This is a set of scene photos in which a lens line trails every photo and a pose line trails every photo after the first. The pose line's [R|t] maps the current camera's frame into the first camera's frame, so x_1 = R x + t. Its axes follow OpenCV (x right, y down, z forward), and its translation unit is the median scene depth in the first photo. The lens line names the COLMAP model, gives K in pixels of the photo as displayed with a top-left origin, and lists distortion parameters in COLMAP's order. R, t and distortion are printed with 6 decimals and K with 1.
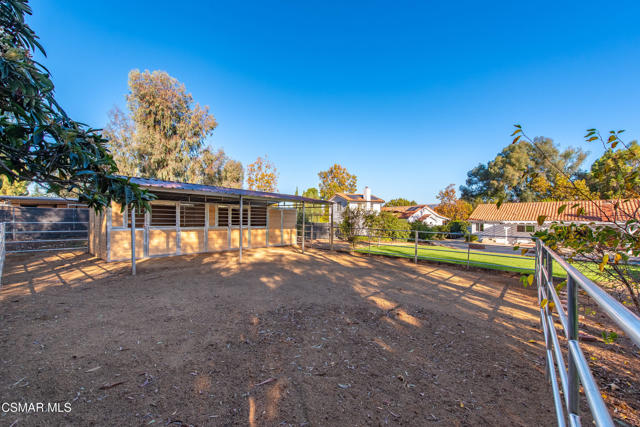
lens RADIAL K [[254.7, 0, 319.1], [0, 254.7, 221.7], [0, 0, 1]] dist [0.010058, -0.003032]
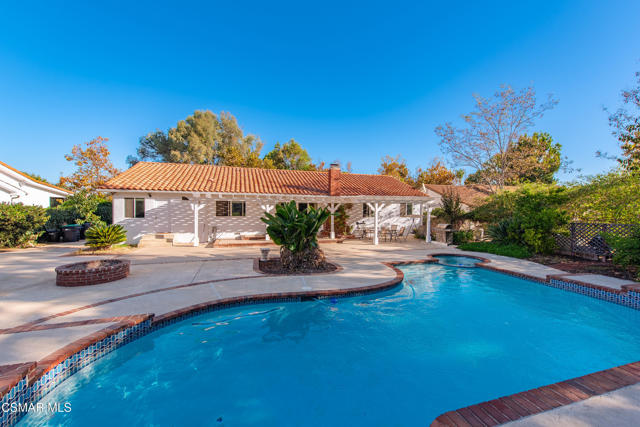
lens RADIAL K [[254.7, 0, 322.6], [0, 254.7, 211.2], [0, 0, 1]] dist [0.010058, -0.003032]
pose [[0.442676, 0.011797, 0.896604, 0.407738], [0.004968, 0.999866, -0.015608, 0.035003], [-0.896668, 0.011364, 0.442558, 0.571818]]
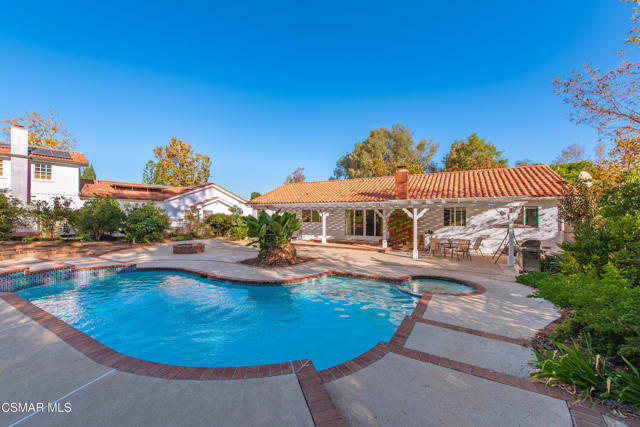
lens RADIAL K [[254.7, 0, 318.2], [0, 254.7, 214.7], [0, 0, 1]] dist [0.010058, -0.003032]
pose [[0.957680, 0.019887, 0.287146, 0.590940], [-0.012234, 0.999521, -0.028422, 0.035920], [-0.287574, 0.023706, 0.957465, 0.381774]]
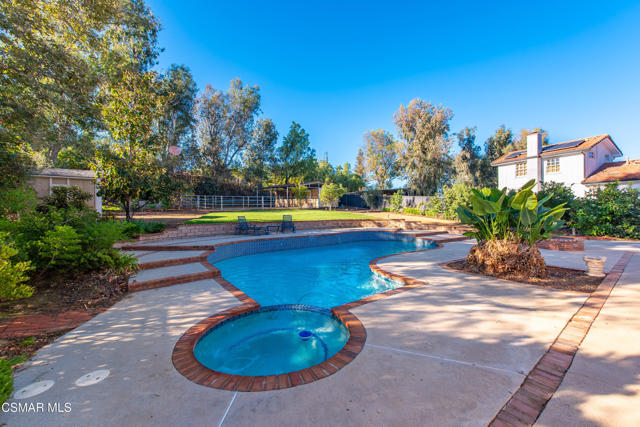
lens RADIAL K [[254.7, 0, 328.6], [0, 254.7, 209.5], [0, 0, 1]] dist [0.010058, -0.003032]
pose [[-0.089500, 0.011555, -0.995920, 0.833754], [-0.009144, 0.999881, 0.012423, 0.039123], [0.995945, 0.010218, -0.089383, 0.578937]]
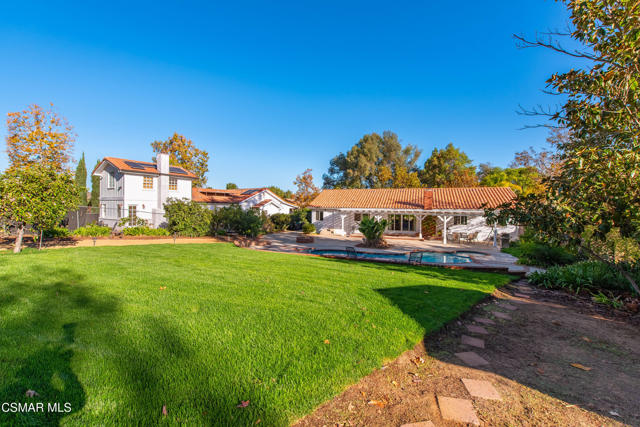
lens RADIAL K [[269.7, 0, 316.9], [0, 269.7, 209.8], [0, 0, 1]] dist [0.004705, -0.000567]
pose [[0.910330, 0.018567, 0.413467, 0.260566], [-0.014547, 0.999811, -0.012869, 0.013844], [-0.413628, 0.005700, 0.910428, 0.206877]]
